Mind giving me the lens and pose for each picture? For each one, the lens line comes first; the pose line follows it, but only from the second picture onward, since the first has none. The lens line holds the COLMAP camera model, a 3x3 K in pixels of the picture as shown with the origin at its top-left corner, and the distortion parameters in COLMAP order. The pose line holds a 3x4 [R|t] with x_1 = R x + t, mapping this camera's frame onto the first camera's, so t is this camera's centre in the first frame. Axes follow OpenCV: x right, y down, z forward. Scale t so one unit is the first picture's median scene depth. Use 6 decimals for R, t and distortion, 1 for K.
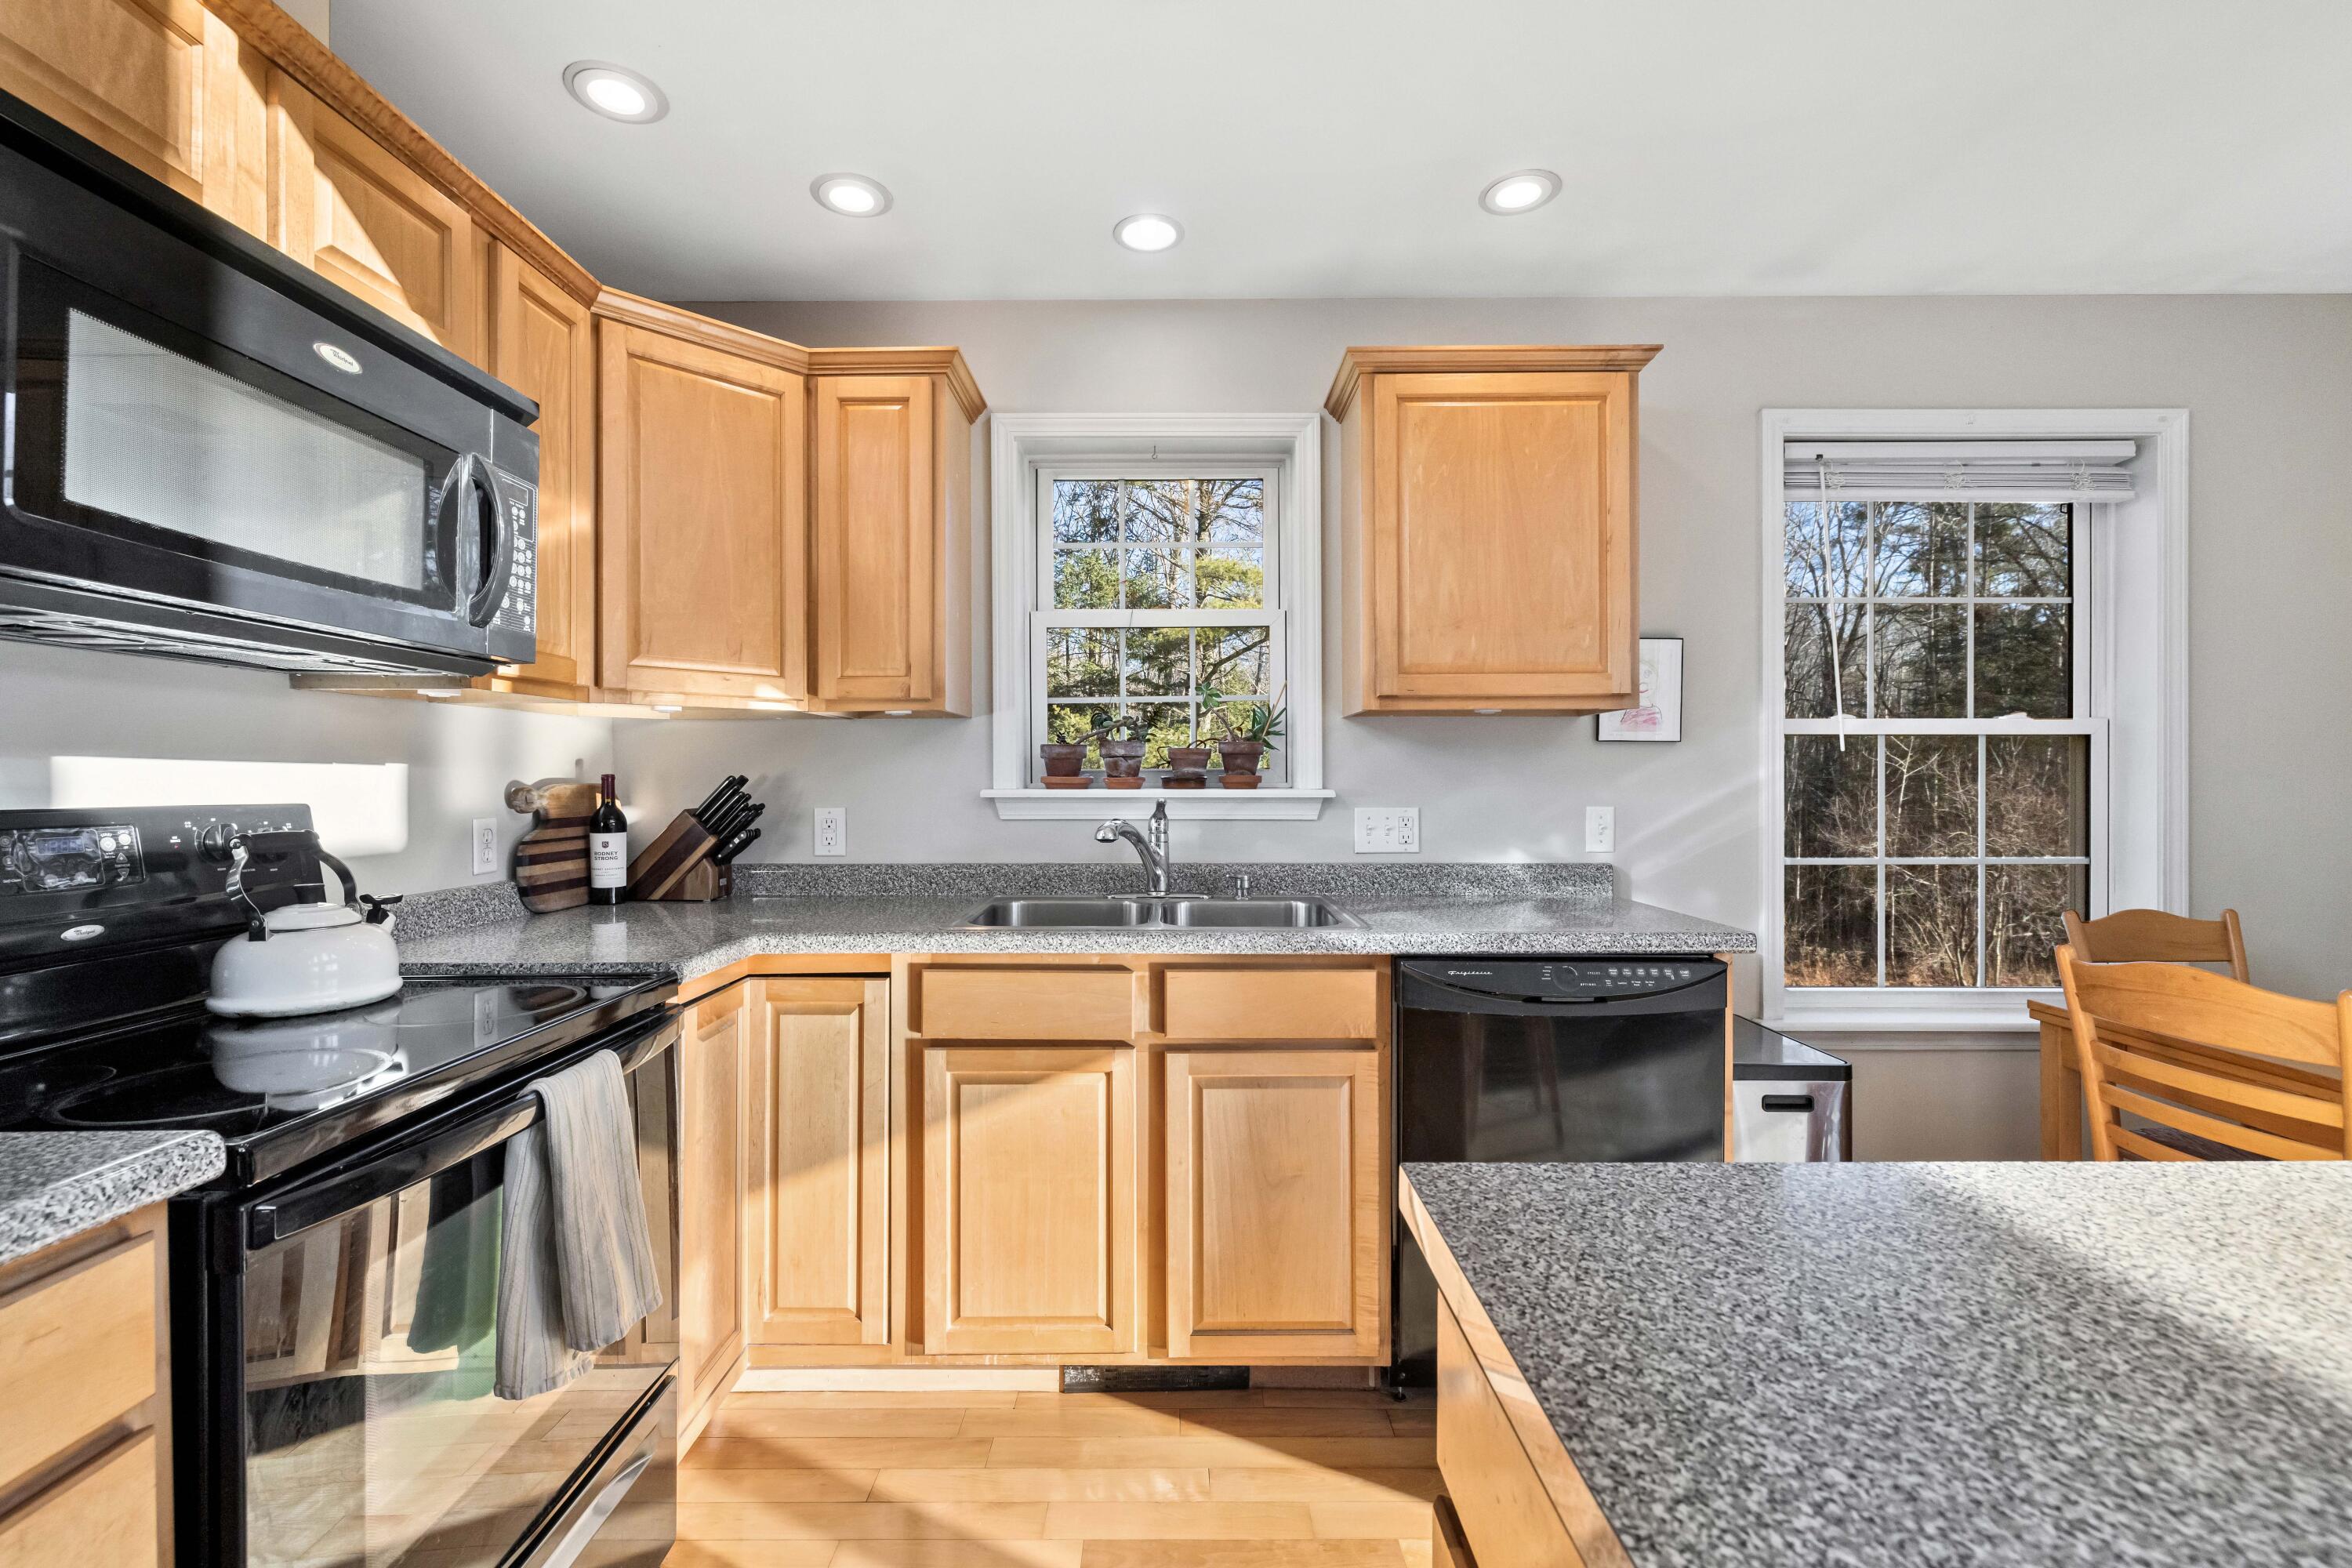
lens RADIAL K [[988.9, 0, 1177.3], [0, 988.9, 777.1], [0, 0, 1]] dist [-0.001091, 0.000491]
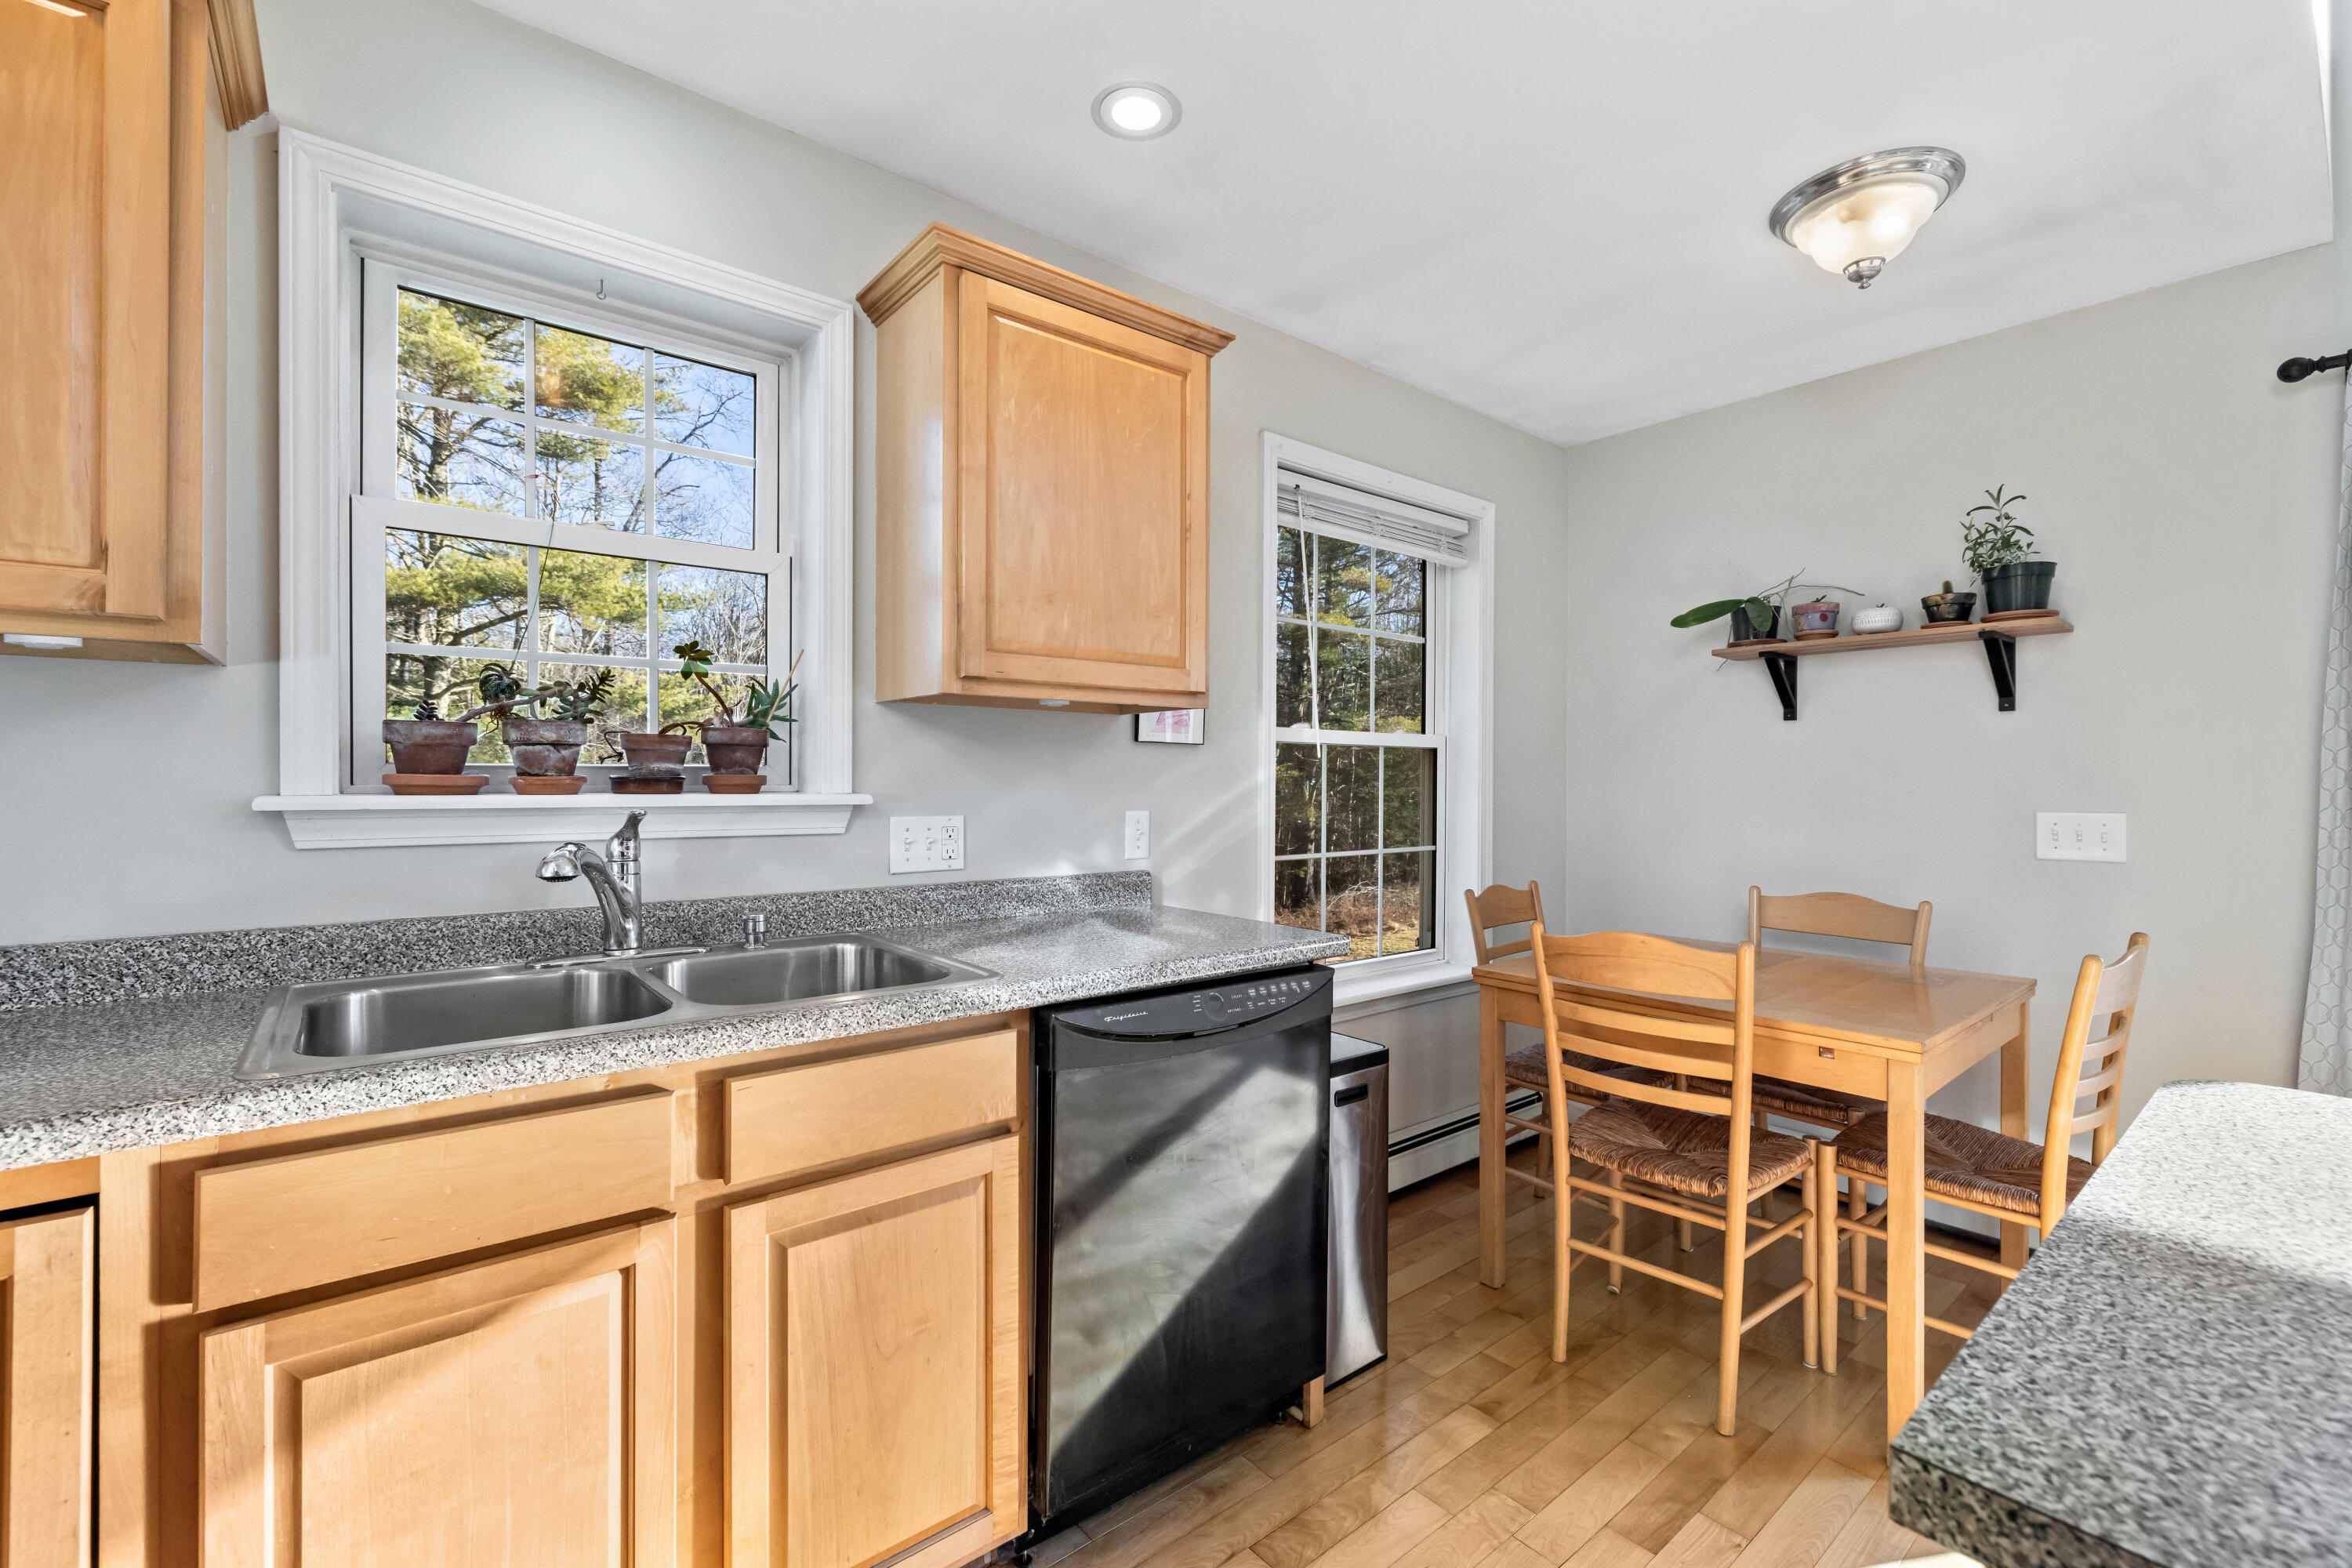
lens RADIAL K [[988.9, 0, 1178.2], [0, 988.9, 781.2], [0, 0, 1]] dist [-0.001091, 0.000491]
pose [[0.778517, 0.004269, 0.627609, -0.157049], [-0.006396, 0.999979, 0.001132, -0.000035], [-0.627591, -0.004895, 0.778528, 0.270058]]
